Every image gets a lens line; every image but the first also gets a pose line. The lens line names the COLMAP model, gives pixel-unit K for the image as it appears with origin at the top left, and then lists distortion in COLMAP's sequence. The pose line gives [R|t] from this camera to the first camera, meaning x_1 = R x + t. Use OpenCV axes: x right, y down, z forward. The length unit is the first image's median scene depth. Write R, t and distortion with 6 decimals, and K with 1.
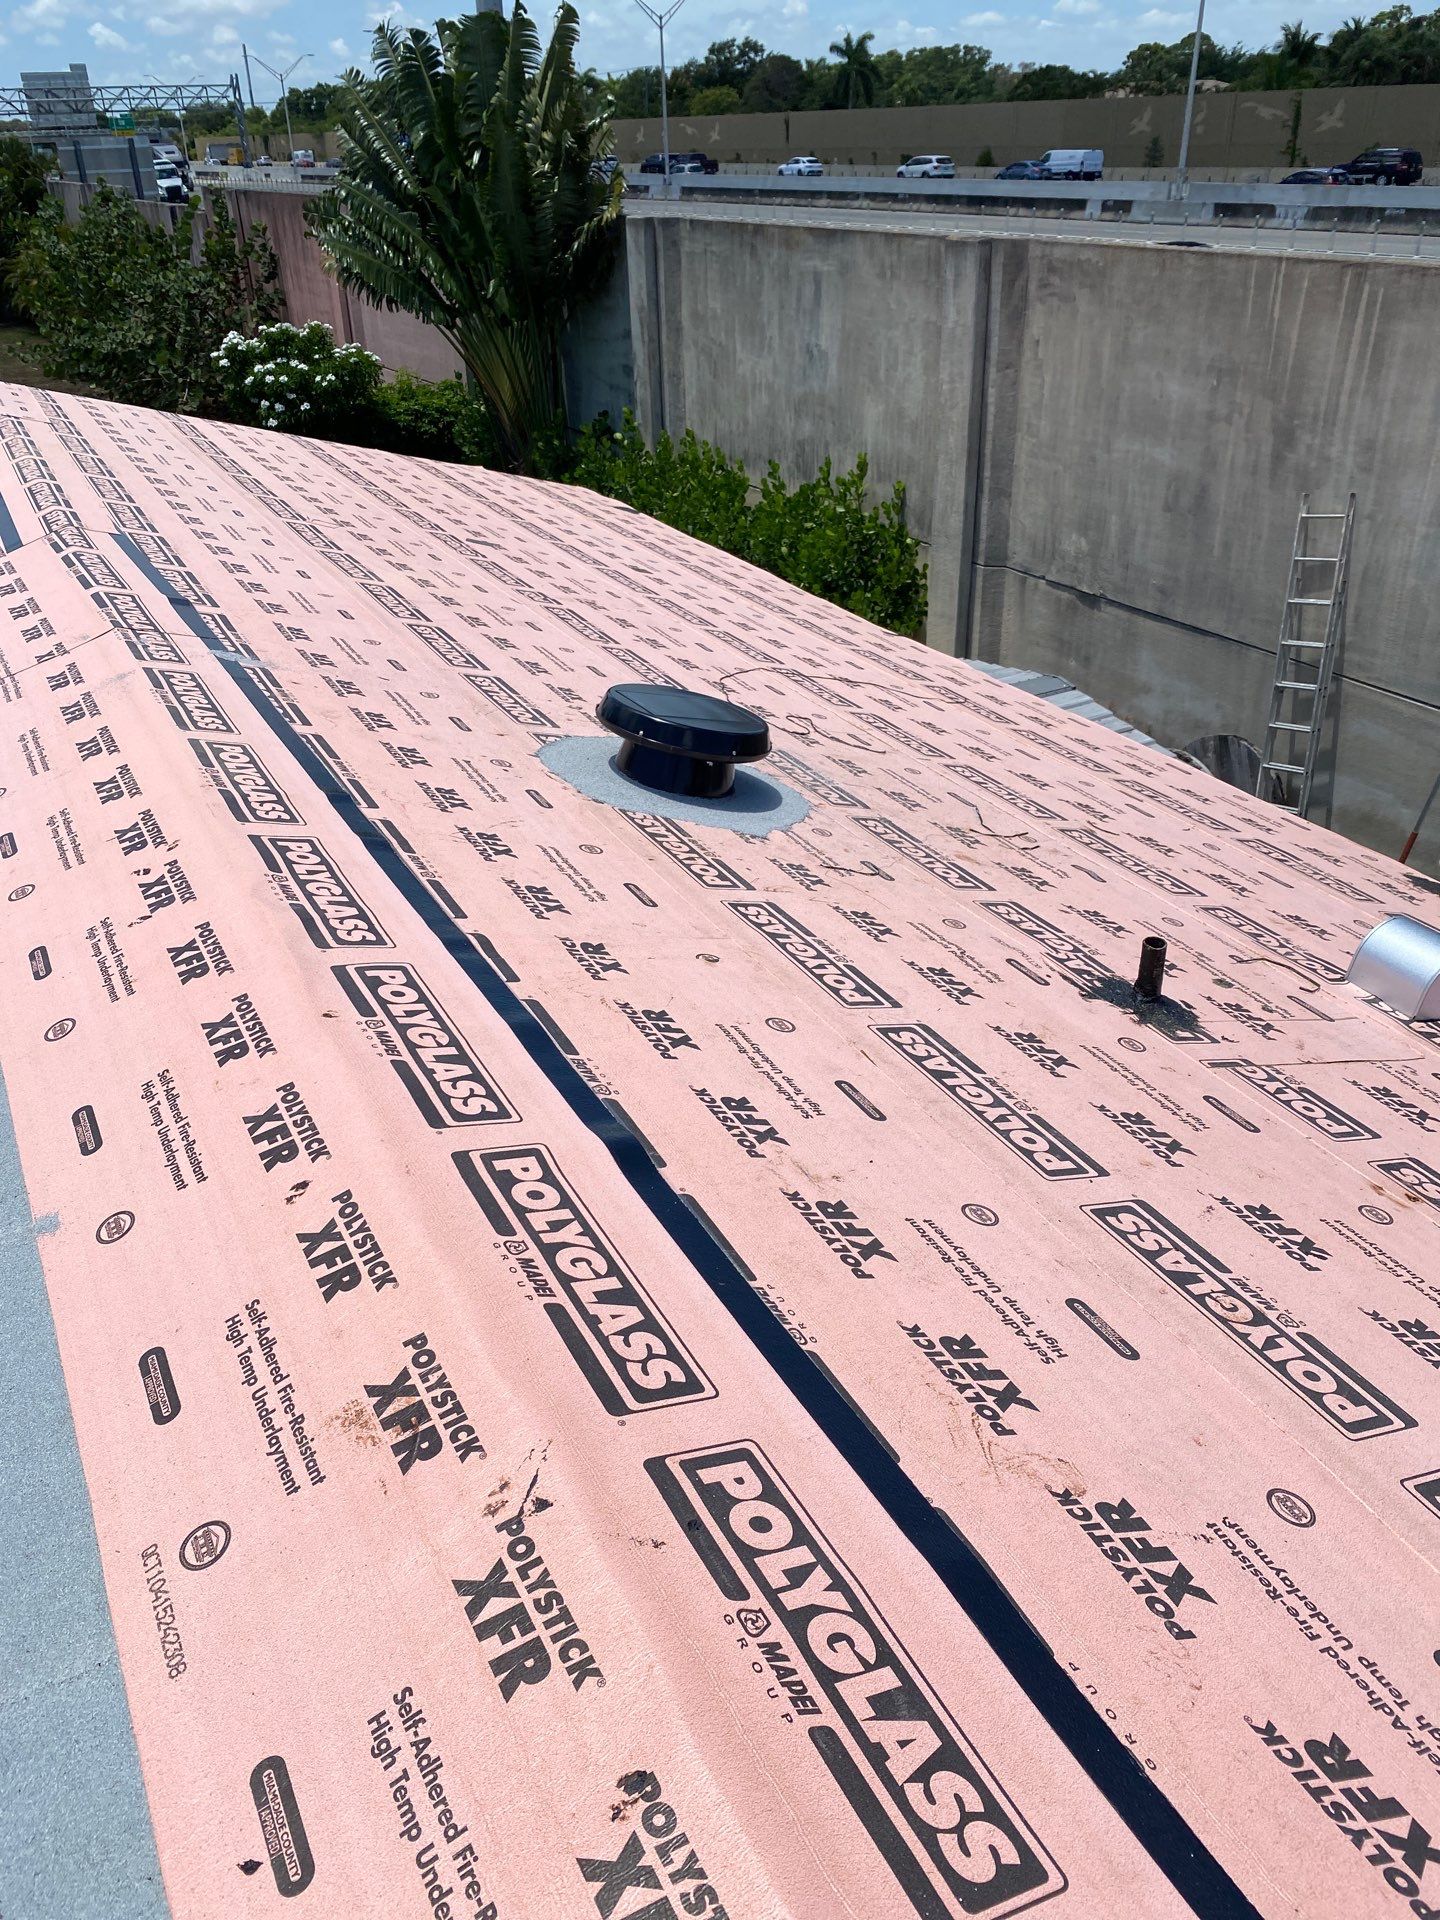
lens RADIAL K [[1438.2, 0, 702.5], [0, 1438.2, 966.5], [0, 0, 1]] dist [-0.003237, 0.001184]
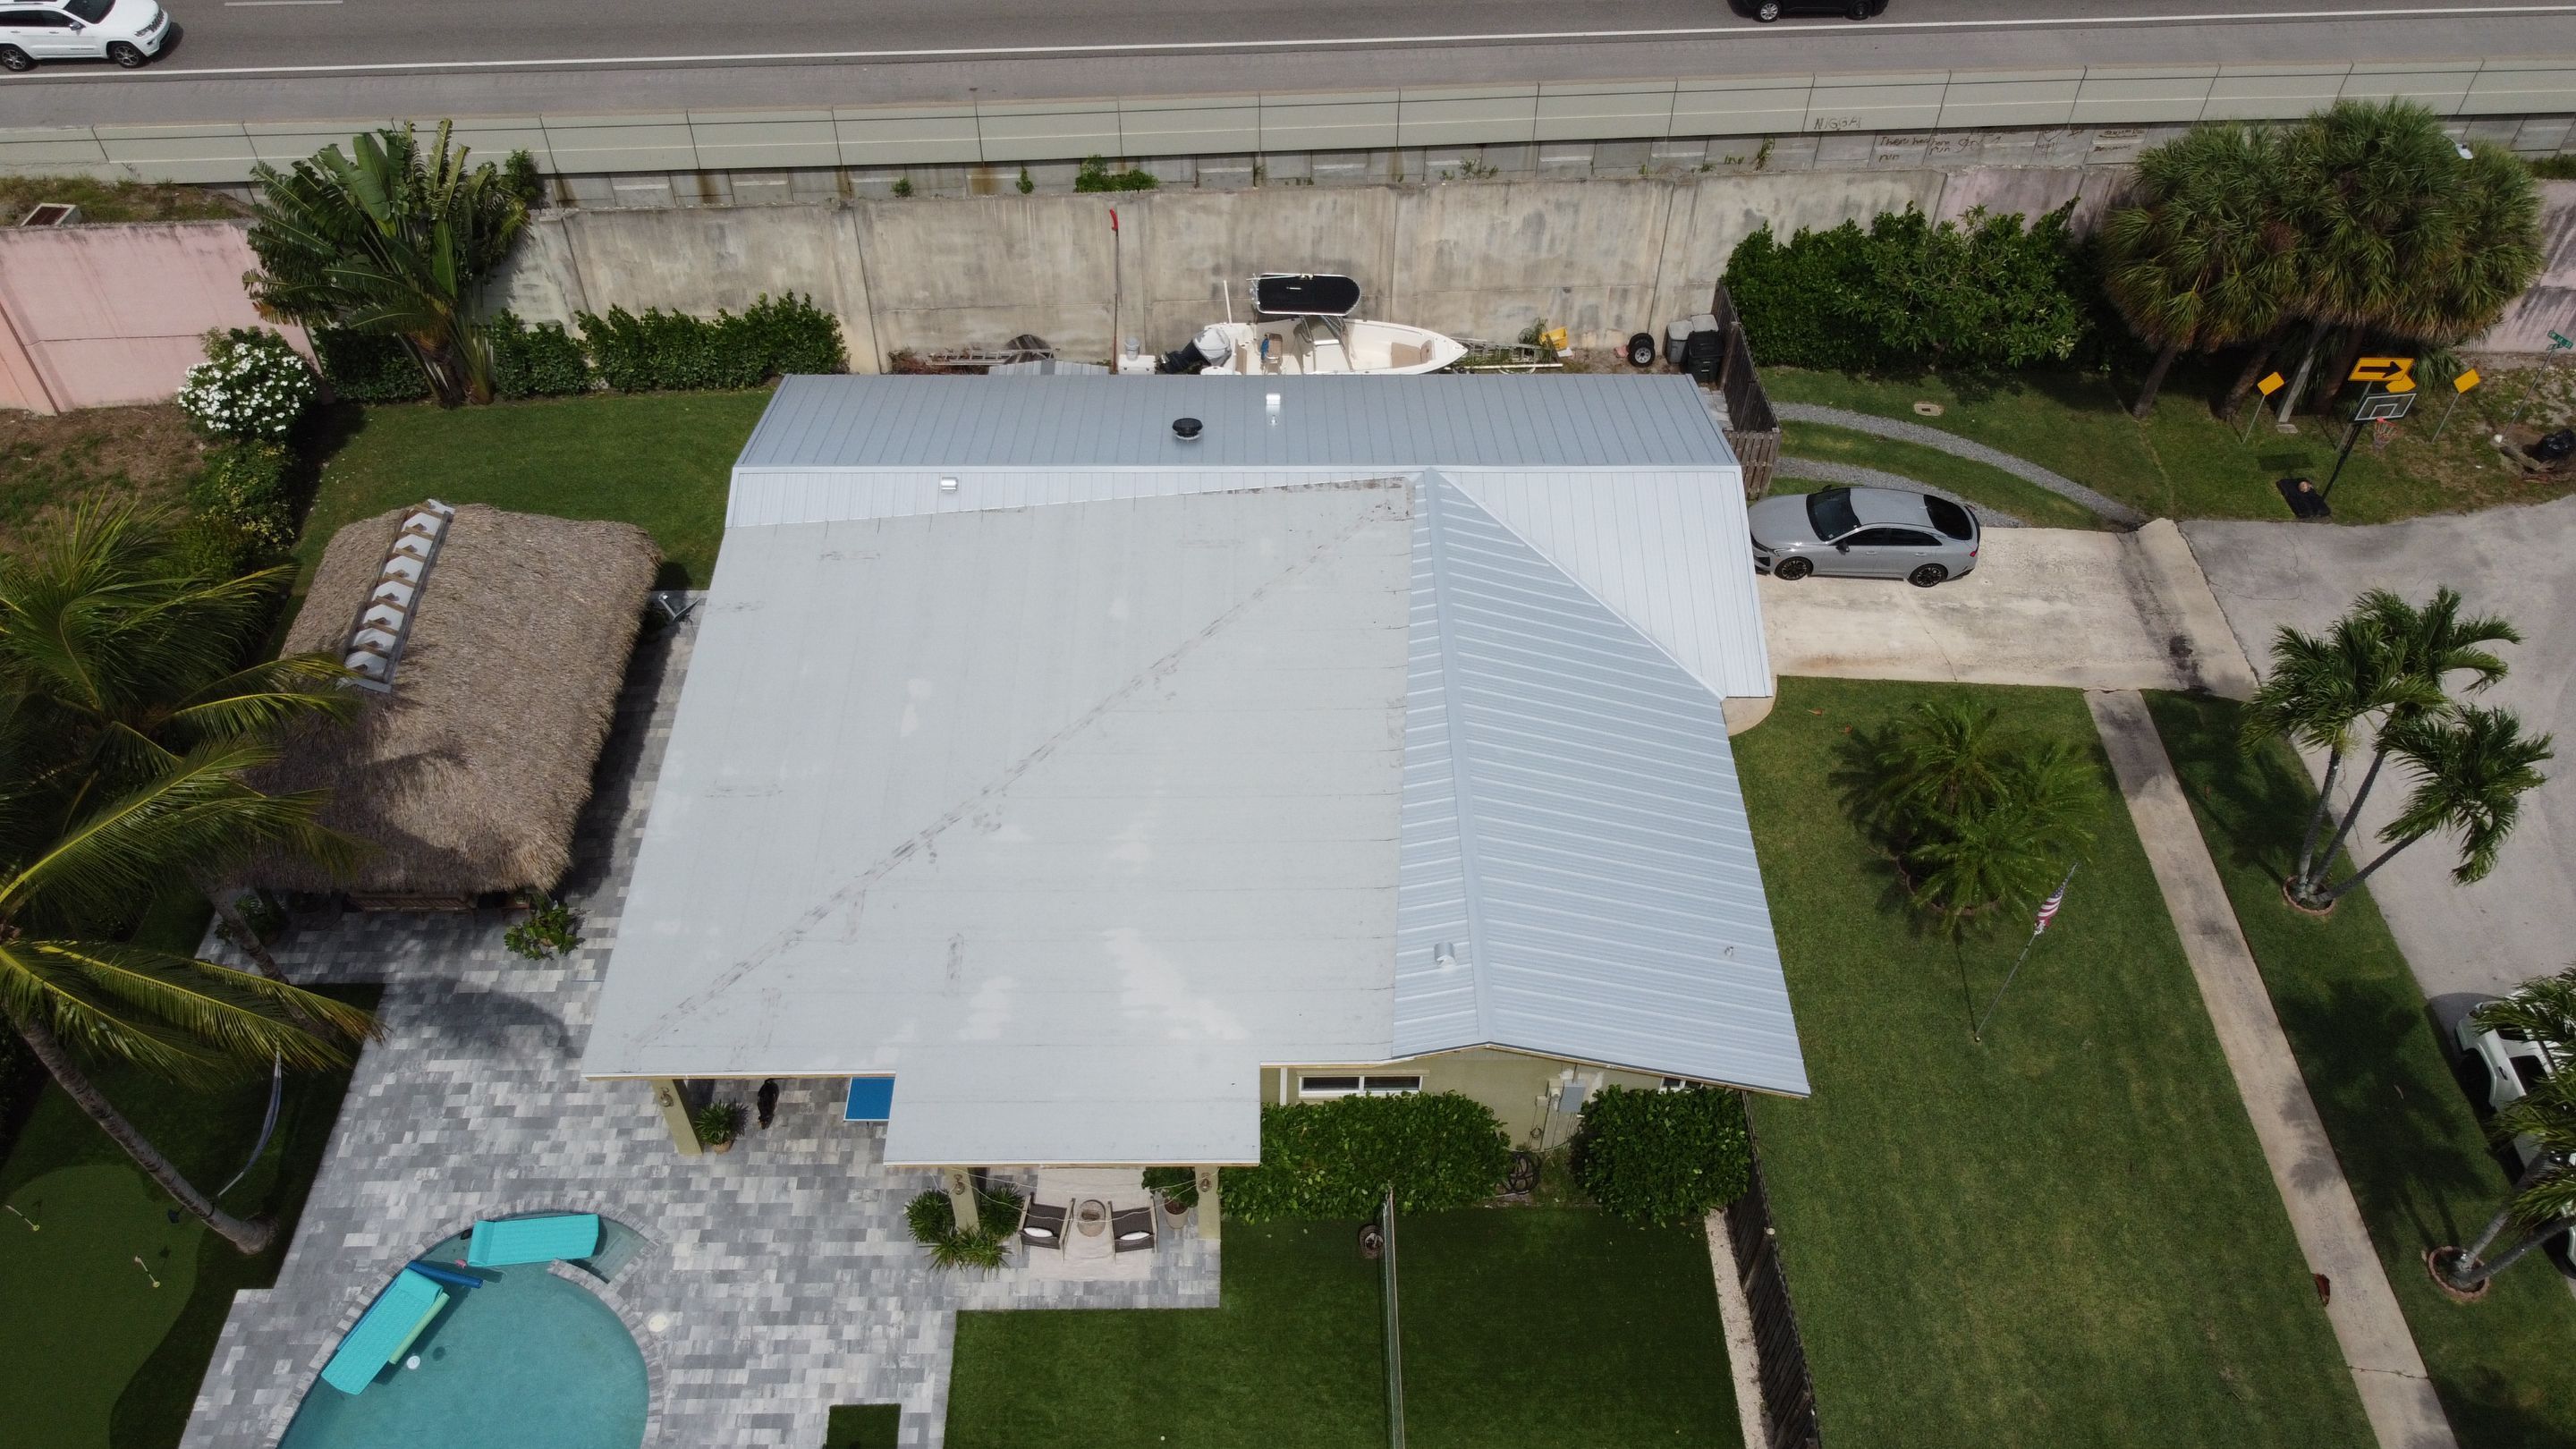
lens RADIAL K [[1961.4, 0, 1280.9], [0, 1961.4, 705.6], [0, 0, 1]] dist [0.001835, -0.007782]
pose [[0.437512, -0.629477, 0.642138, -2.047050], [0.435577, 0.773097, 0.461079, -1.007282], [-0.786674, 0.077973, 0.612425, -1.487406]]
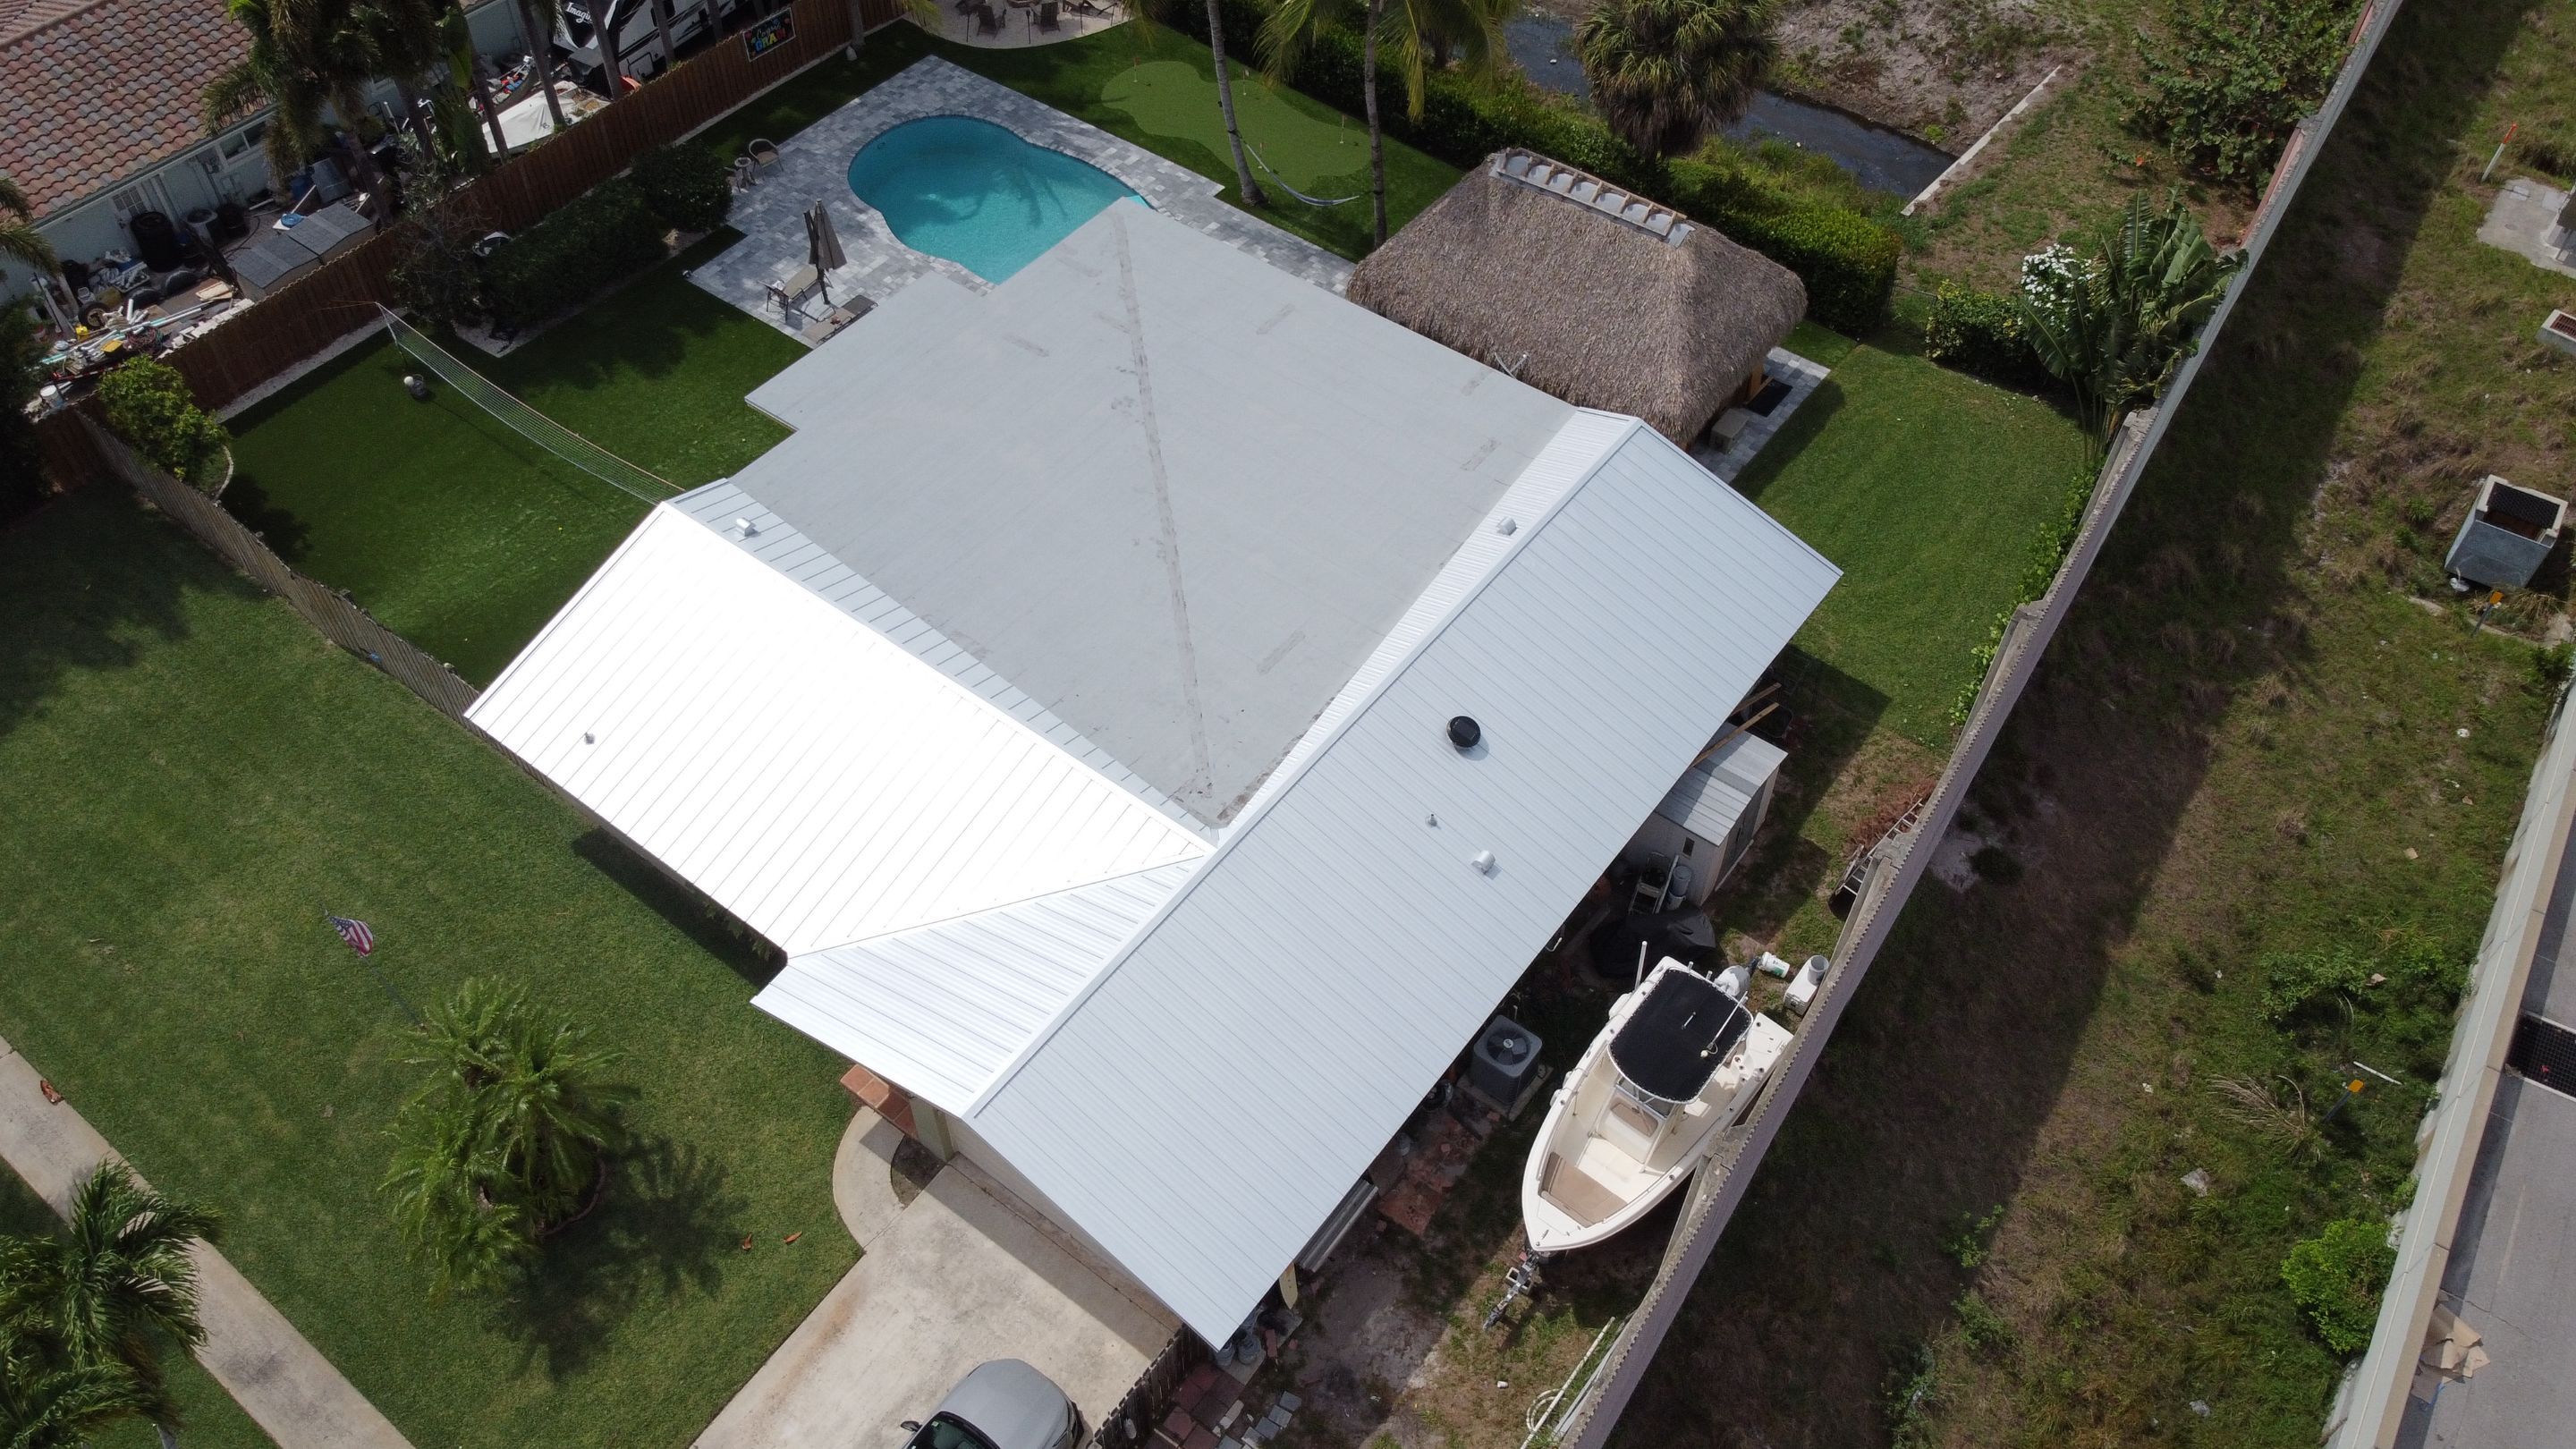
lens RADIAL K [[1932.5, 0, 1288.0], [0, 1932.5, 724.5], [0, 0, 1]] dist [-0.000369, -0.002735]
pose [[0.443306, 0.704567, -0.554135, 1.242374], [-0.477118, 0.708820, 0.519551, -1.221838], [0.758840, 0.034068, 0.650385, -1.399693]]
